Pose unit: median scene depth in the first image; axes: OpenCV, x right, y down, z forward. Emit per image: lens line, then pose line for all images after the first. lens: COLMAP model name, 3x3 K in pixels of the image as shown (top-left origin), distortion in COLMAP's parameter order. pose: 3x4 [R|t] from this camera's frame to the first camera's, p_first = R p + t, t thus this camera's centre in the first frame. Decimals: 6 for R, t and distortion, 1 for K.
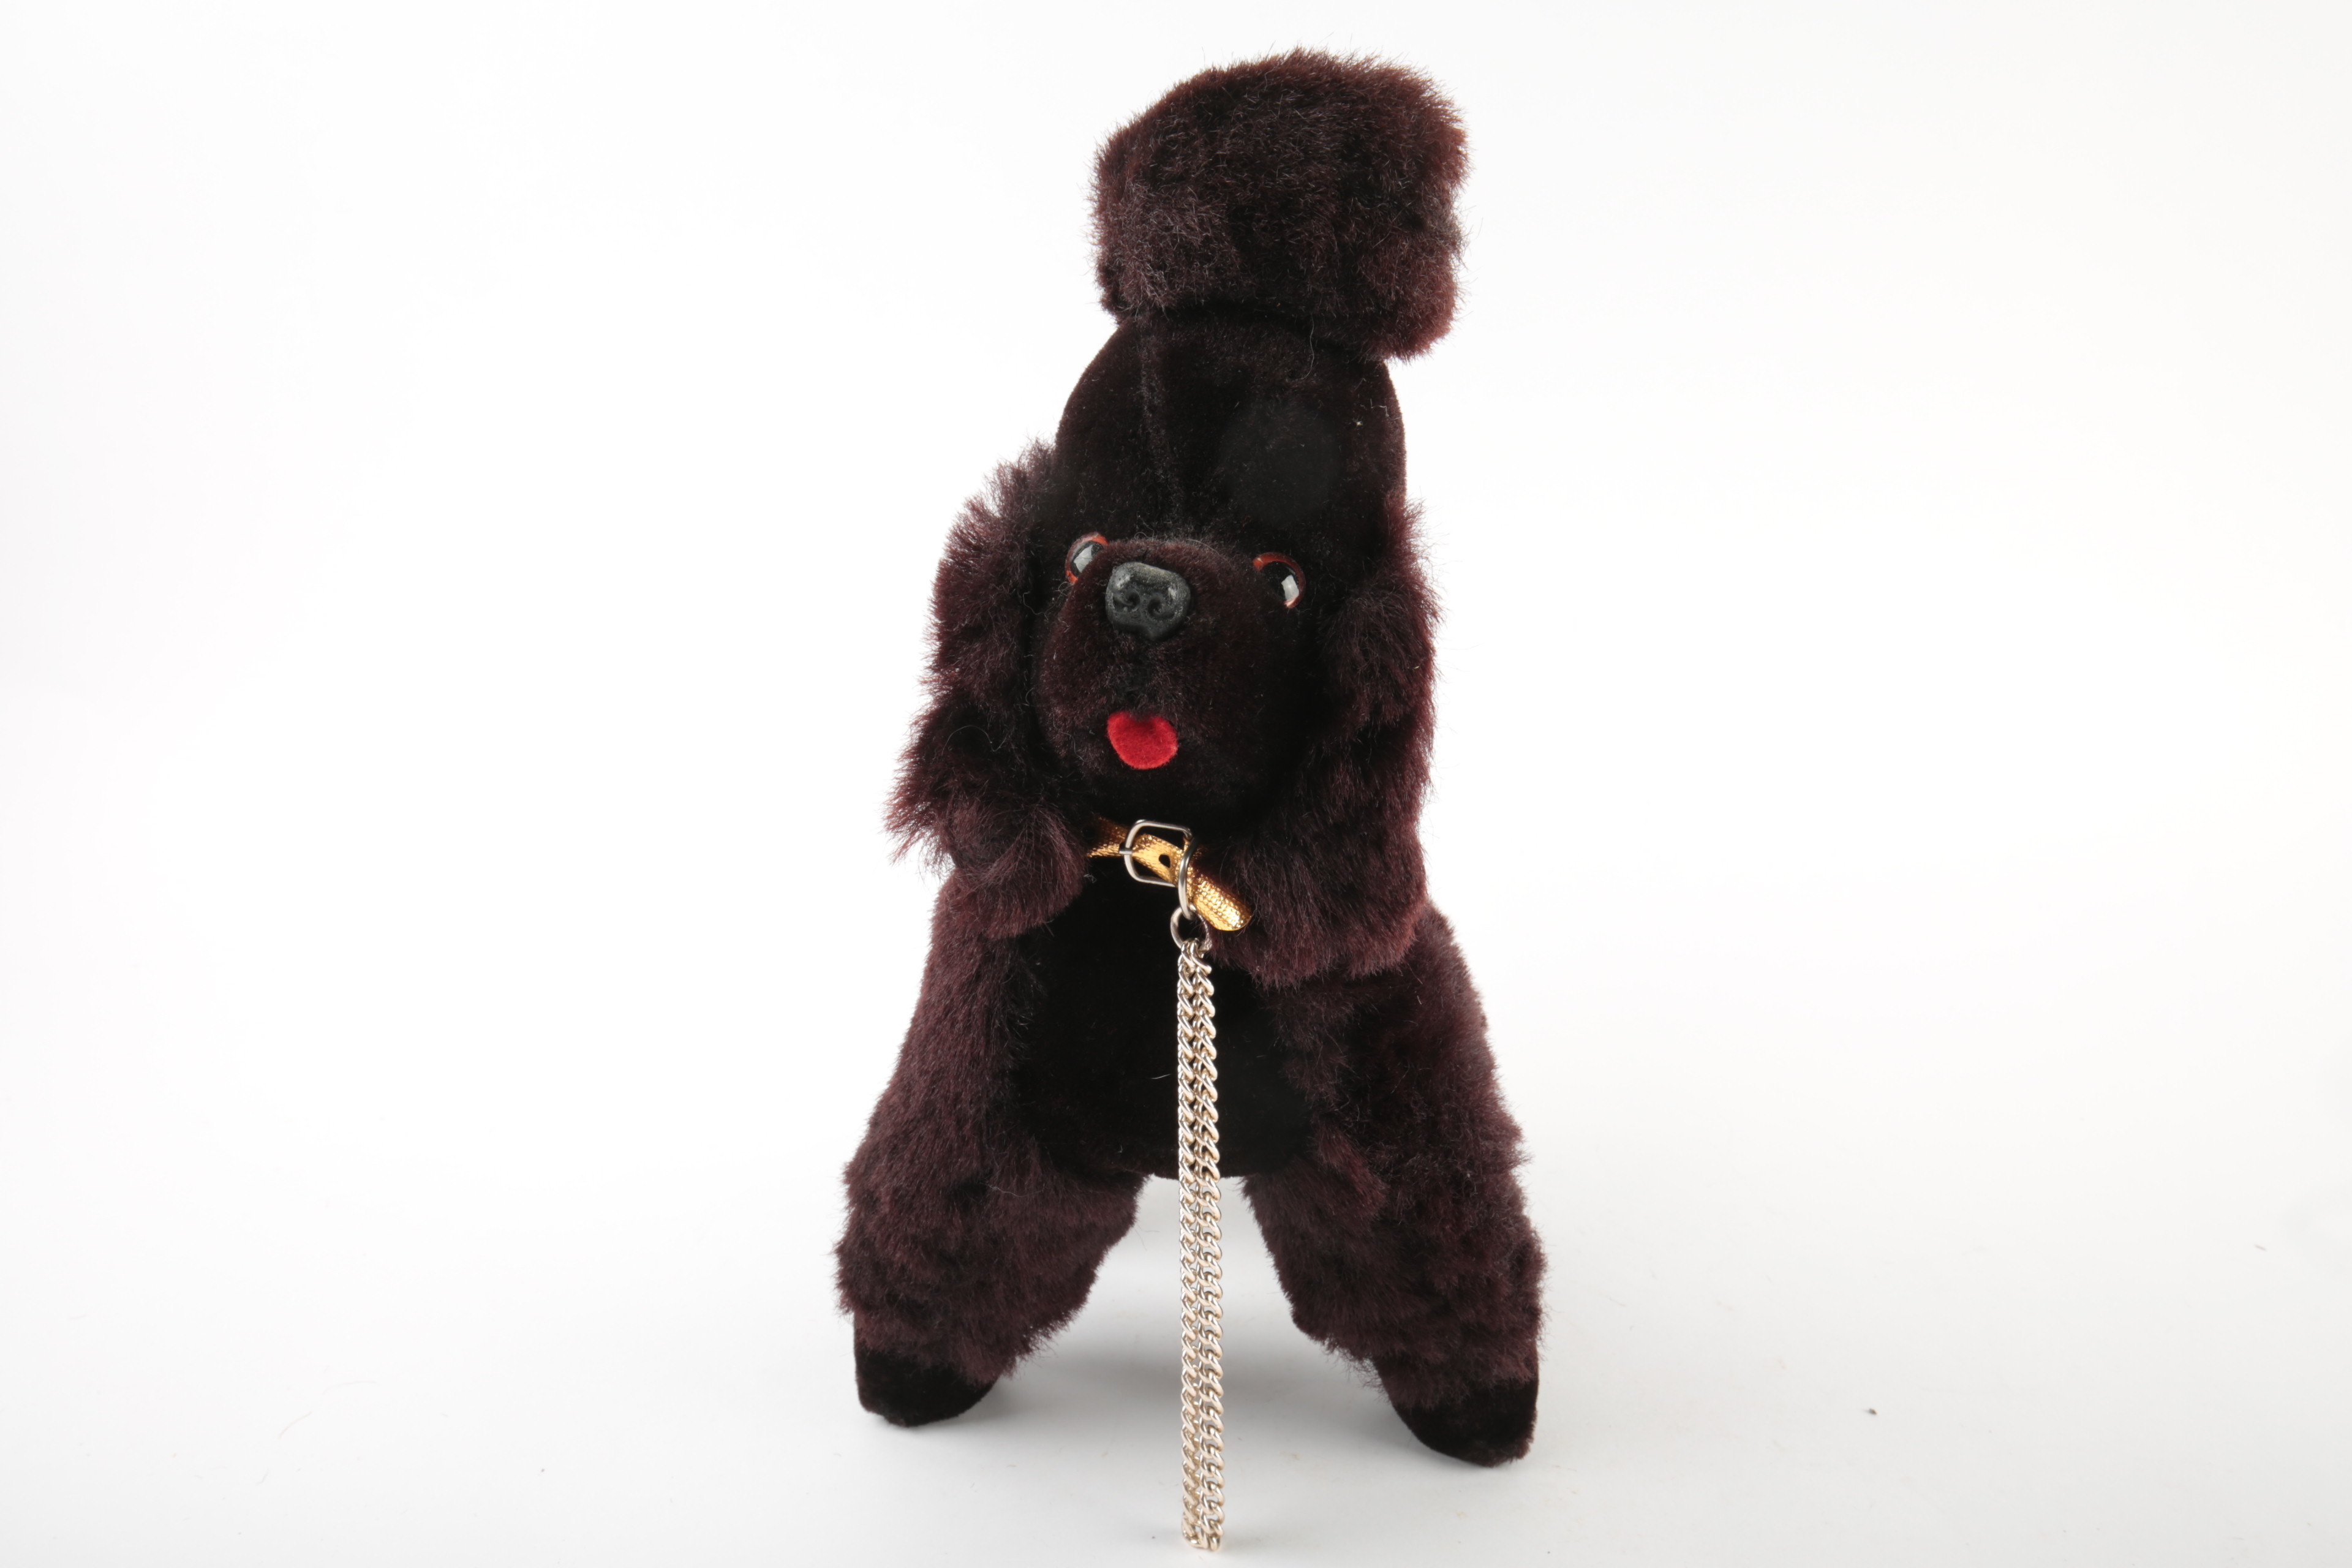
lens RADIAL K [[1879.9, 0, 1176.0], [0, 1879.9, 784.0], [0, 0, 1]] dist [-0.002009, -0.000132]
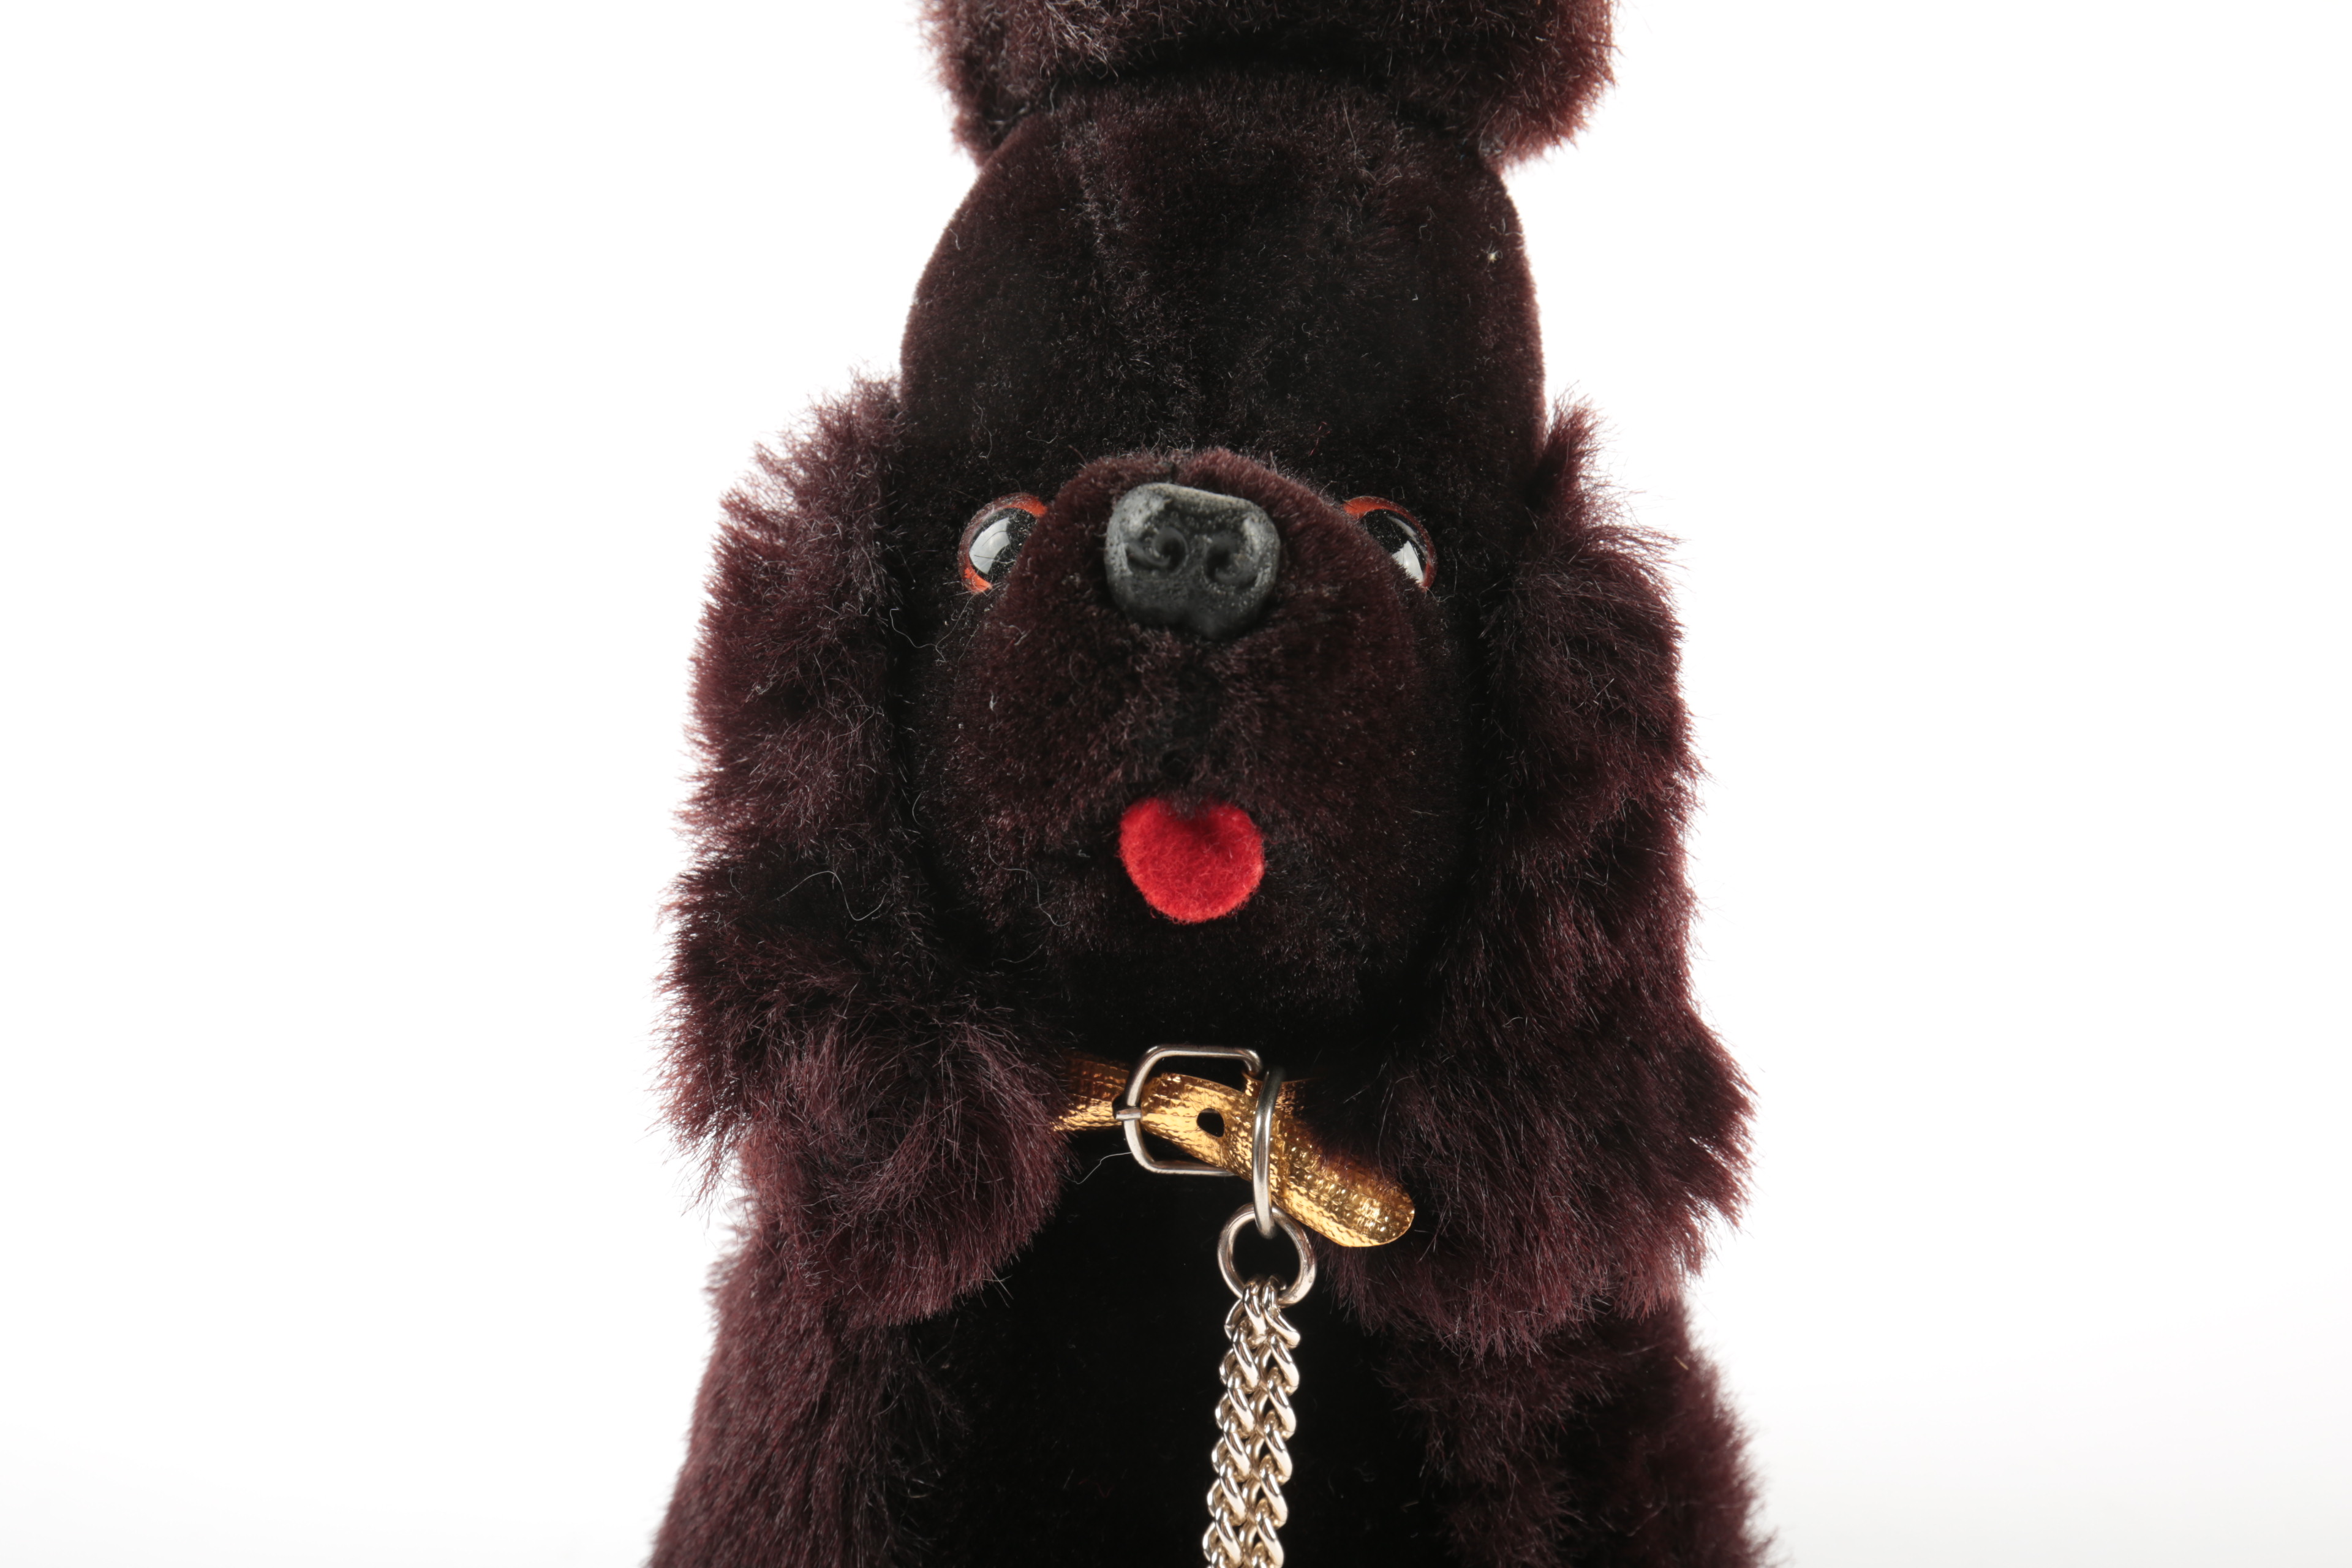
lens RADIAL K [[2455.8, 0, 1173.8], [0, 2455.8, 727.0], [0, 0, 1]] dist [0.062173, 0.002227]
pose [[0.988704, -0.079384, 0.127132, -0.092644], [0.097305, 0.985130, -0.141603, 0.029494], [-0.114001, 0.152374, 0.981726, 0.352460]]
